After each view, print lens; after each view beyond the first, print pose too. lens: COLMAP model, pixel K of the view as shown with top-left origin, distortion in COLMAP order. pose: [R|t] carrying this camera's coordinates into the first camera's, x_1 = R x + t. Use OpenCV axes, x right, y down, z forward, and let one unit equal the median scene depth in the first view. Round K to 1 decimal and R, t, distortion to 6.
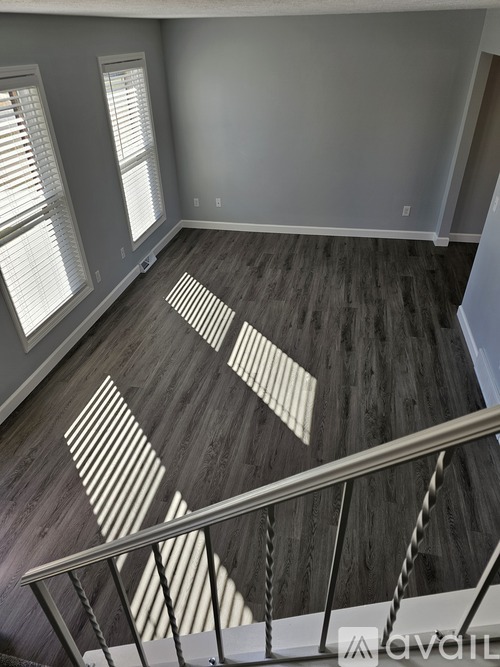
lens RADIAL K [[443.8, 0, 249.3], [0, 443.8, 334.7], [0, 0, 1]] dist [0.044310, -0.020537]
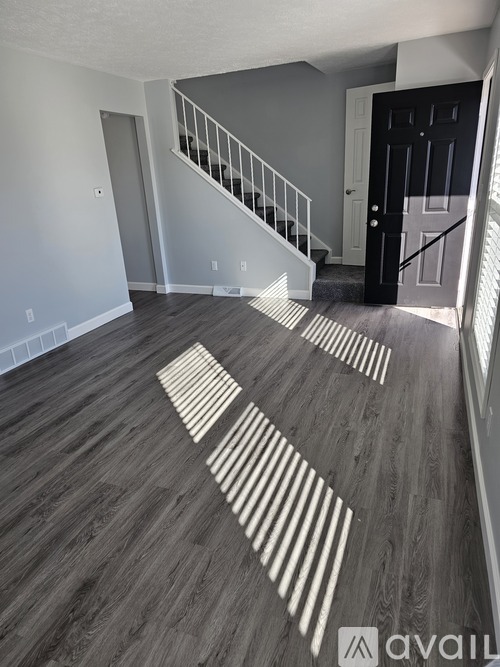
lens RADIAL K [[443.8, 0, 249.7], [0, 443.8, 334.5], [0, 0, 1]] dist [0.044310, -0.020537]
pose [[-0.983368, 0.017196, 0.180810, -0.214690], [0.157143, 0.579732, 0.799511, -0.656402], [-0.091073, 0.814626, -0.572791, 1.384735]]
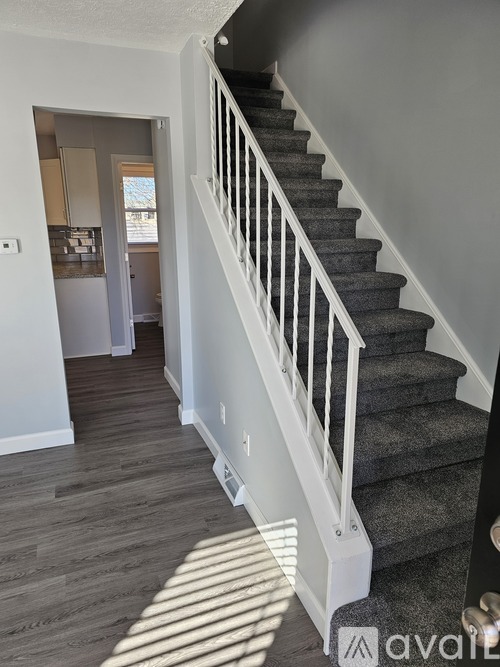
lens RADIAL K [[443.8, 0, 249.0], [0, 443.8, 331.4], [0, 0, 1]] dist [0.044310, -0.020537]
pose [[-0.552216, -0.185151, 0.812882, -0.404015], [0.473095, 0.733243, 0.488400, -0.055637], [-0.686468, 0.654273, -0.317315, 0.487134]]
